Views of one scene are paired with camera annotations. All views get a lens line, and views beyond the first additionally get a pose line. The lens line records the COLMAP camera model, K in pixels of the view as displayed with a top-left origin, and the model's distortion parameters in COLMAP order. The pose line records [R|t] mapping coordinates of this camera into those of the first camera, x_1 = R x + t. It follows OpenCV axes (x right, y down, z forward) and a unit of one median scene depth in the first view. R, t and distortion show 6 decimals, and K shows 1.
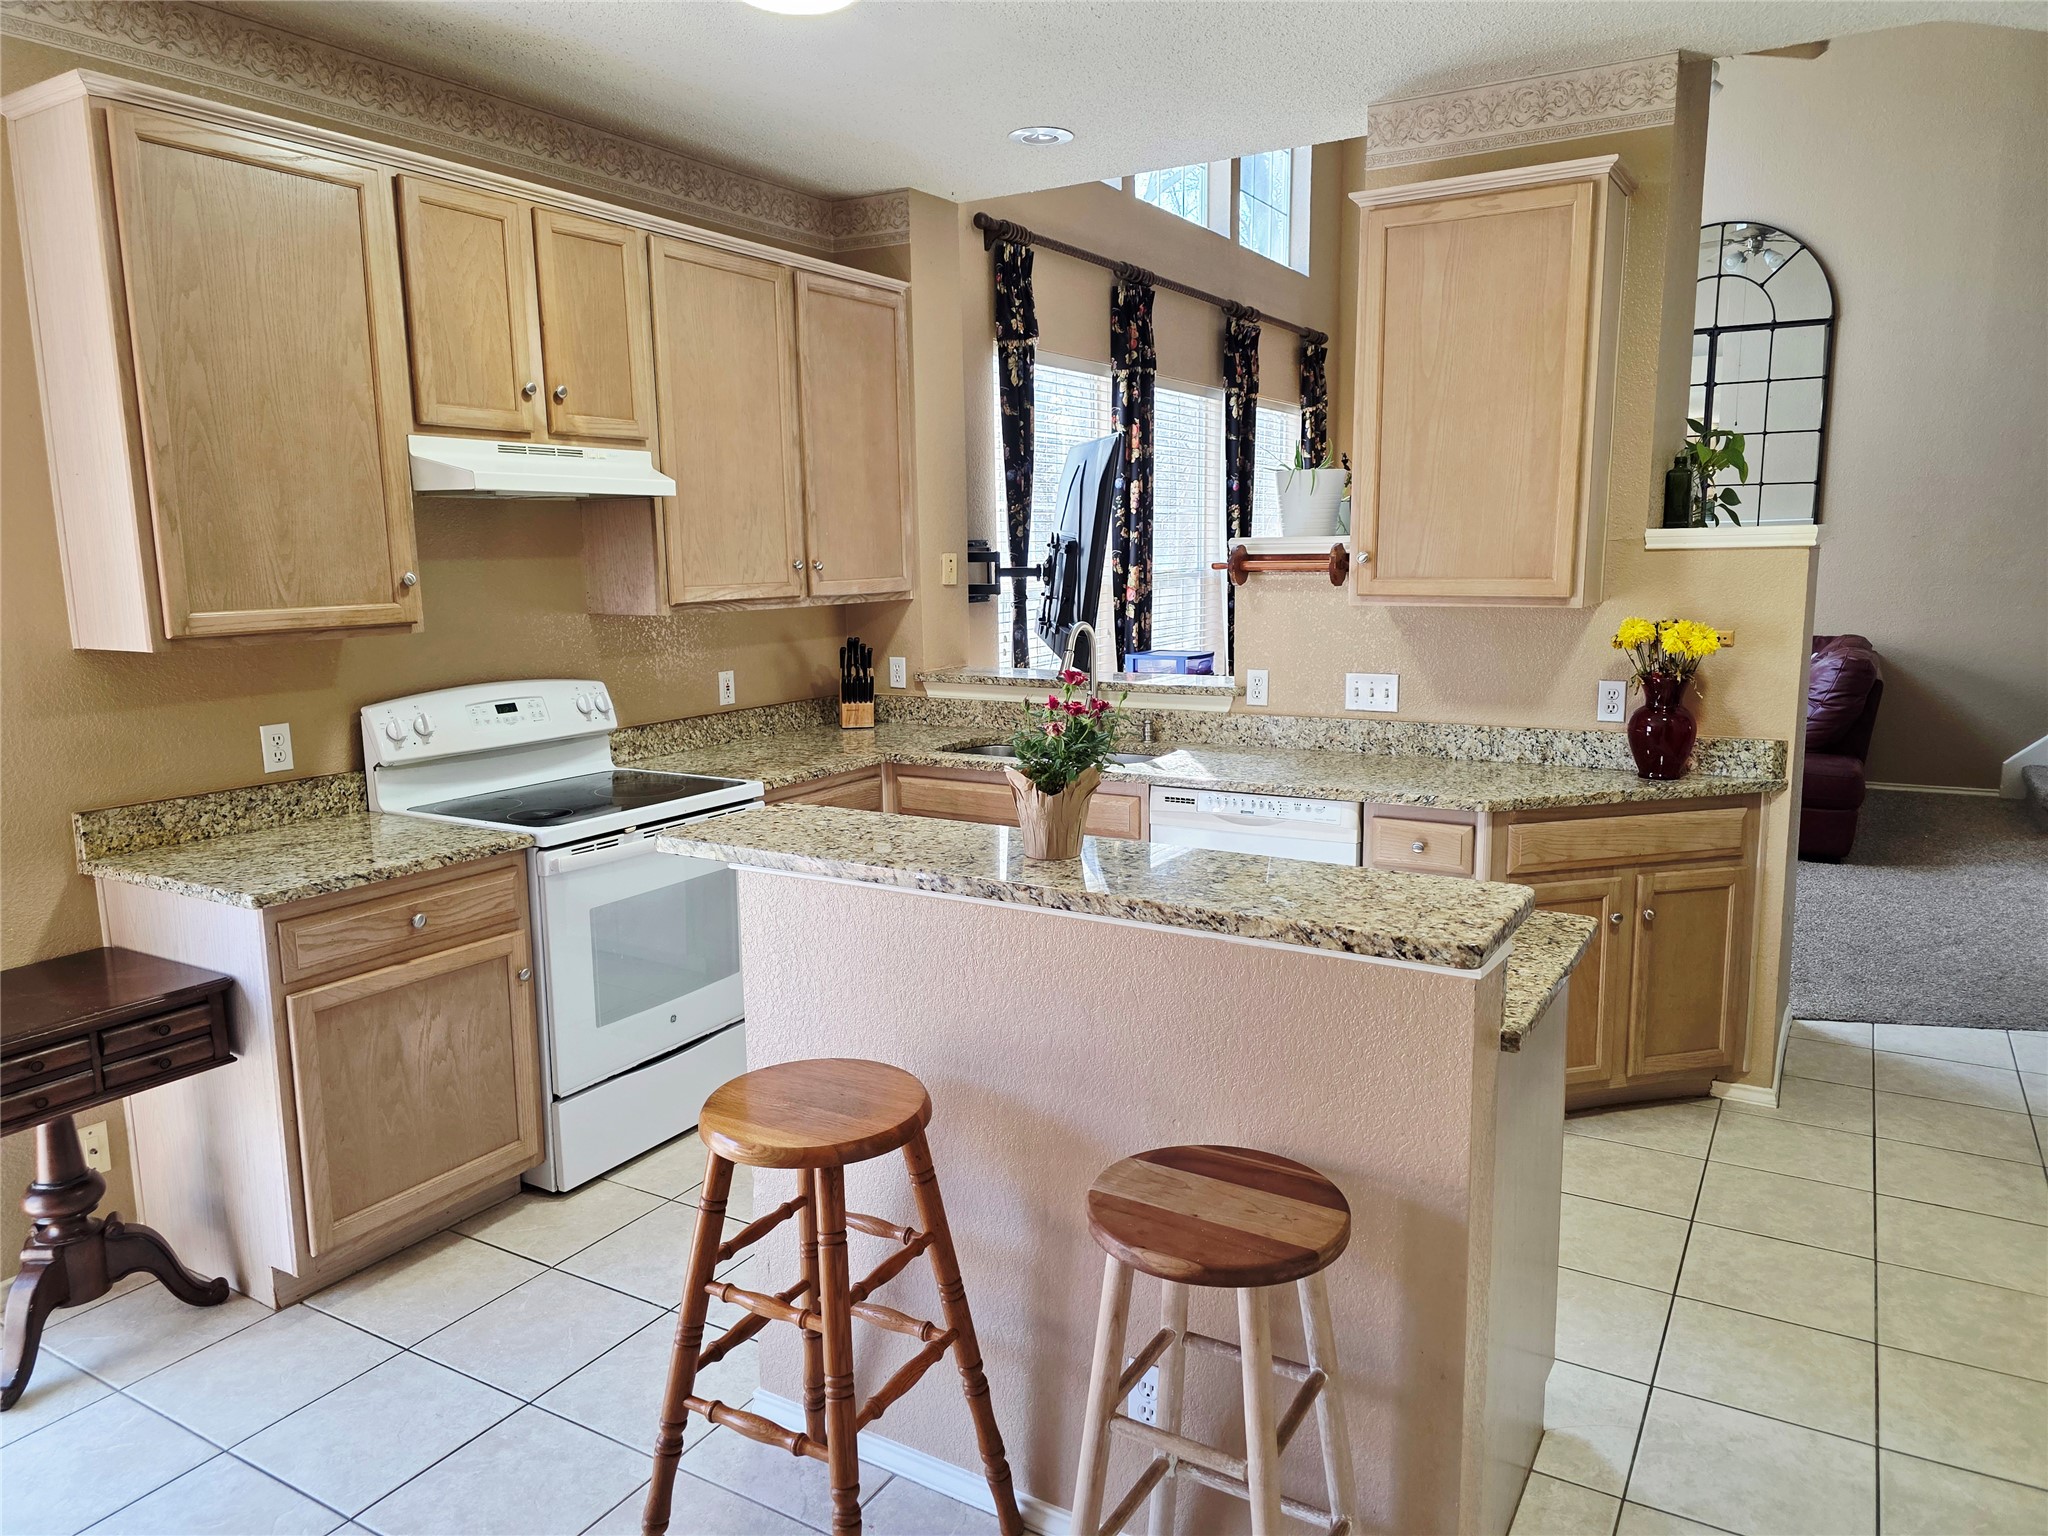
lens RADIAL K [[1374.7, 0, 1029.7], [0, 1374.7, 769.5], [0, 0, 1]] dist [0.069694, -0.063316]
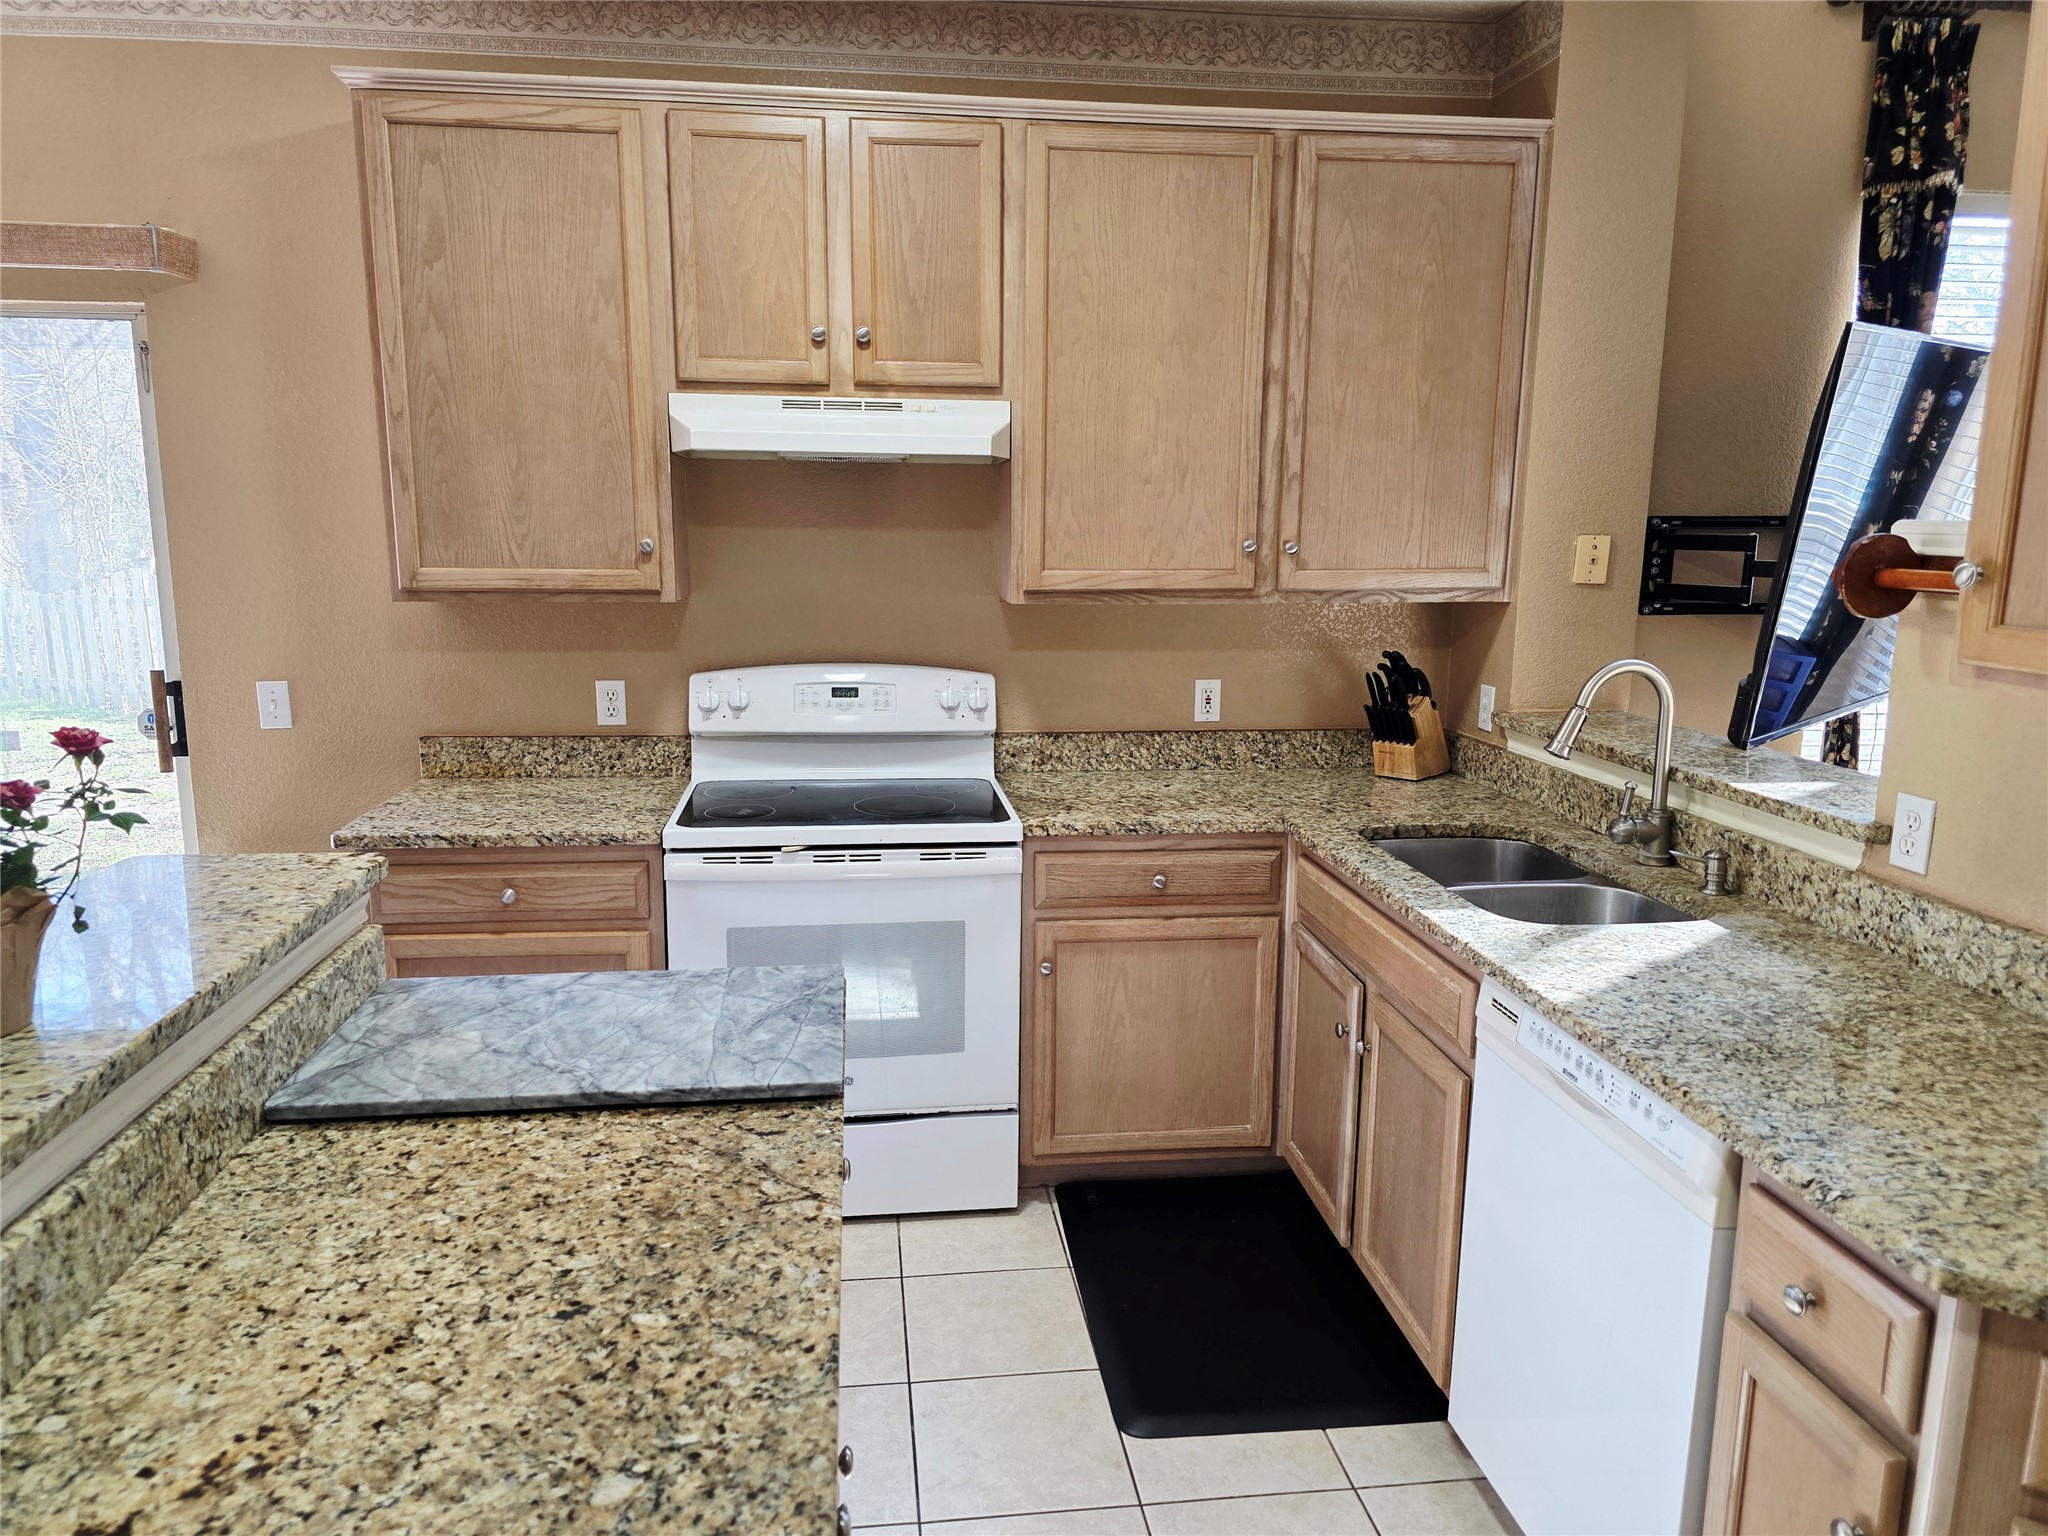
lens RADIAL K [[1374.7, 0, 1029.7], [0, 1374.7, 769.5], [0, 0, 1]] dist [0.069694, -0.063316]
pose [[0.609931, 0.161639, -0.775794, 0.407276], [-0.146834, 0.985076, 0.089802, -0.092666], [0.778732, 0.059140, 0.624563, 0.527405]]
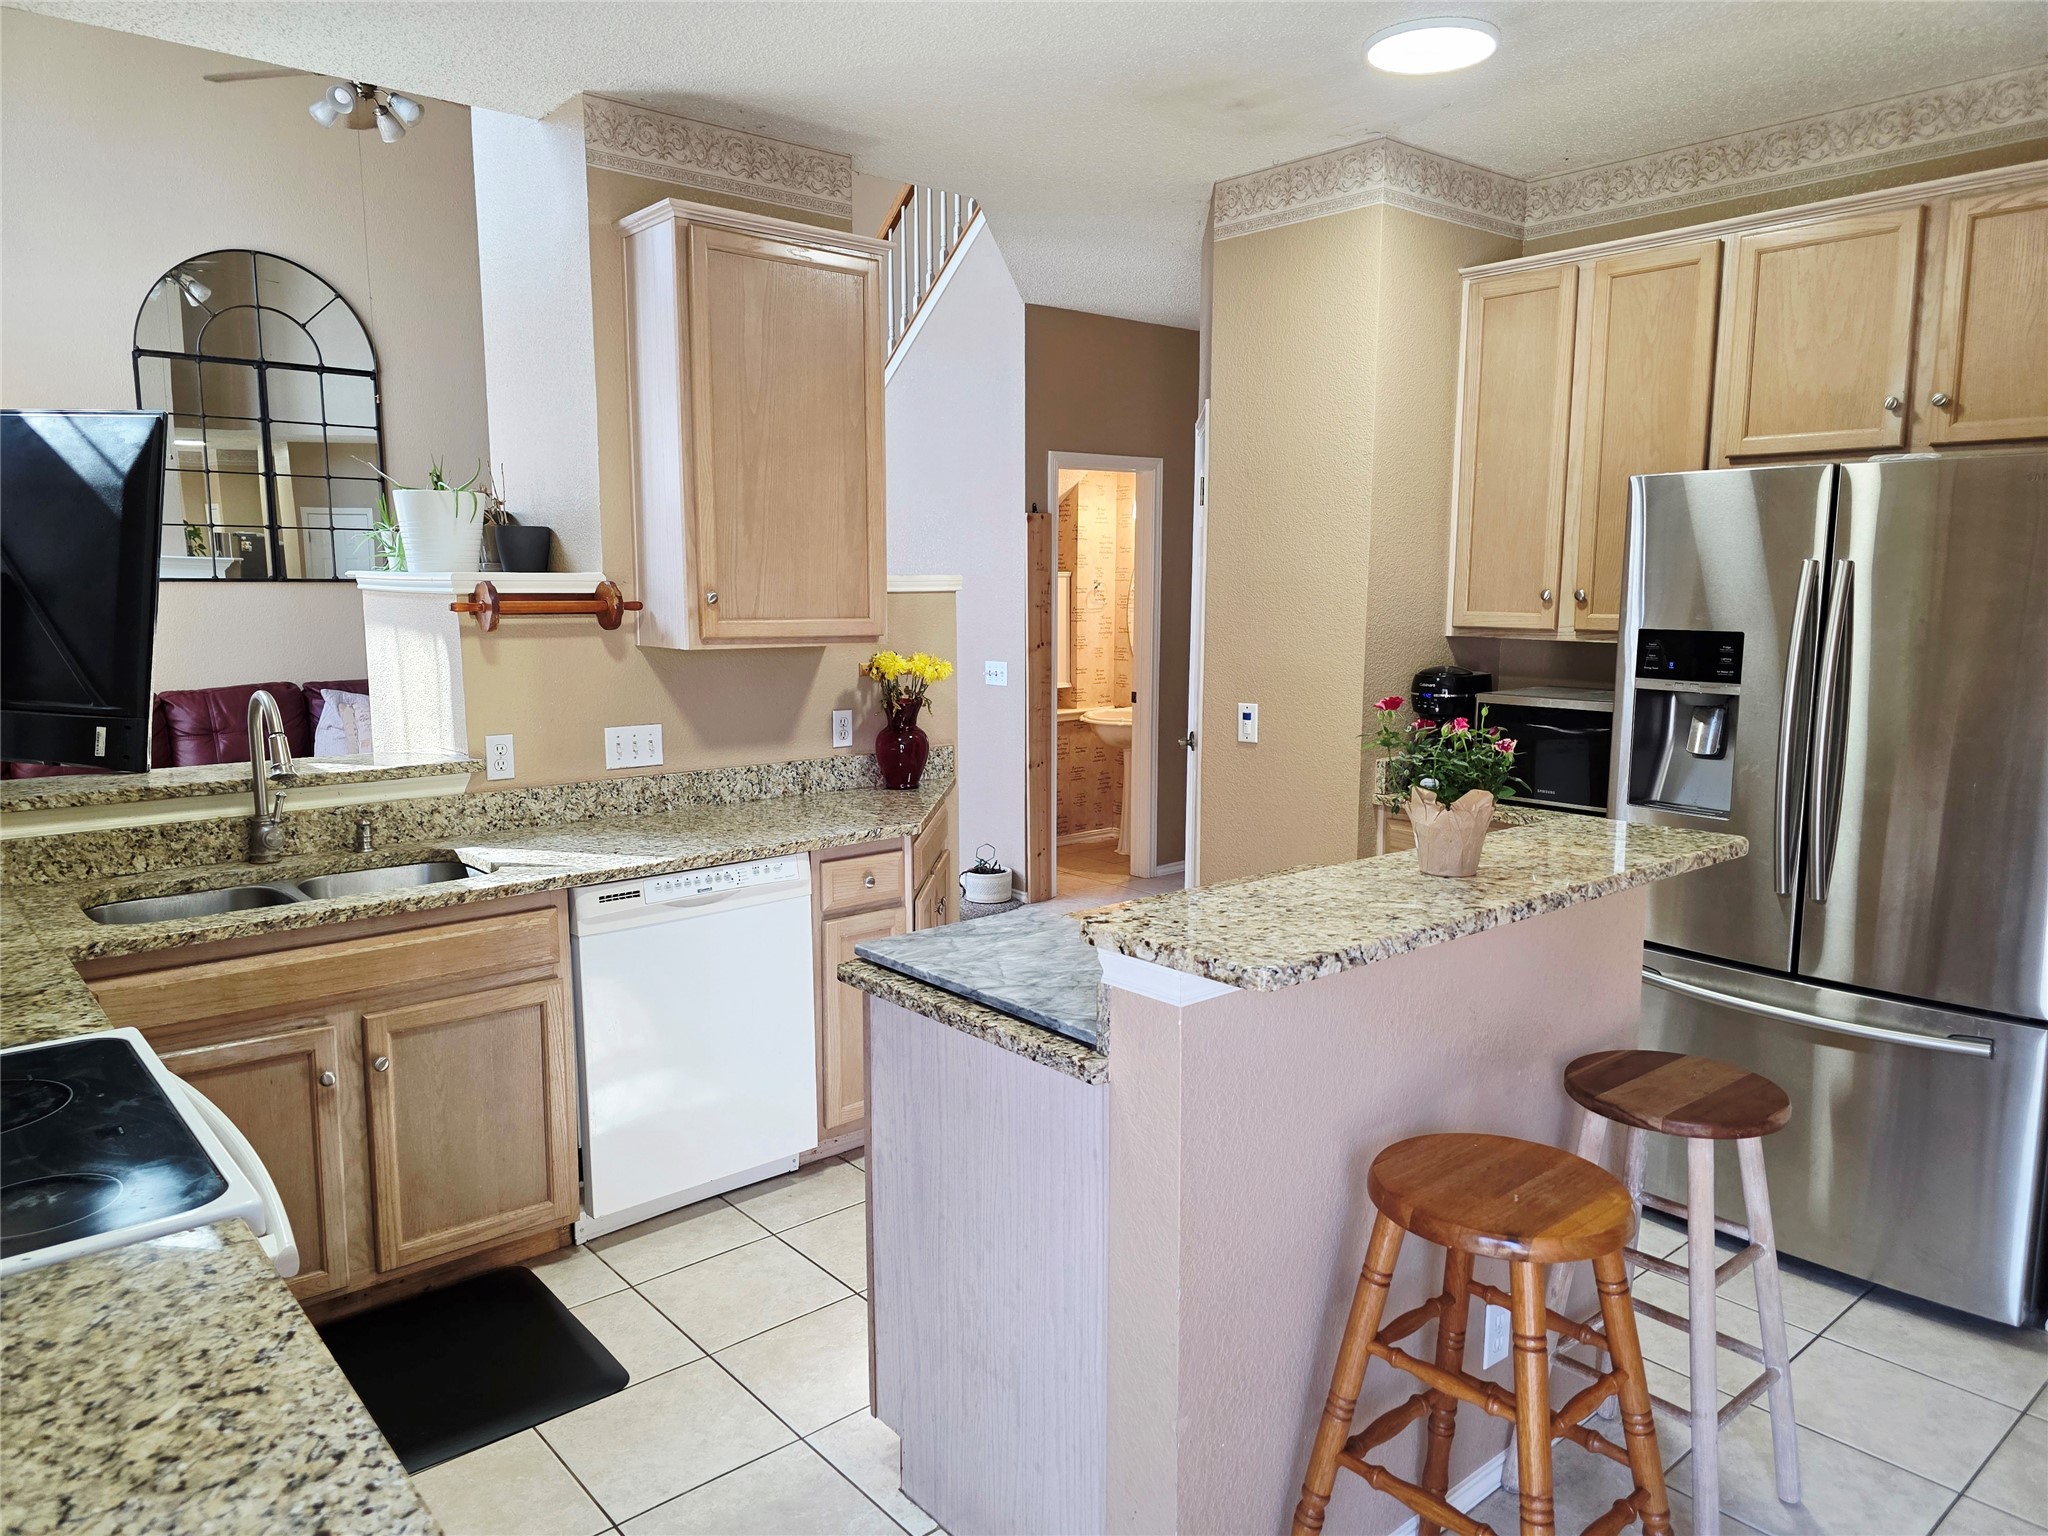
lens RADIAL K [[1374.7, 0, 1029.7], [0, 1374.7, 769.5], [0, 0, 1]] dist [0.069694, -0.063316]
pose [[0.321983, -0.116970, 0.939492, -0.577656], [0.149294, 0.986196, 0.071619, -0.074536], [-0.934900, 0.117200, 0.335001, 0.507089]]
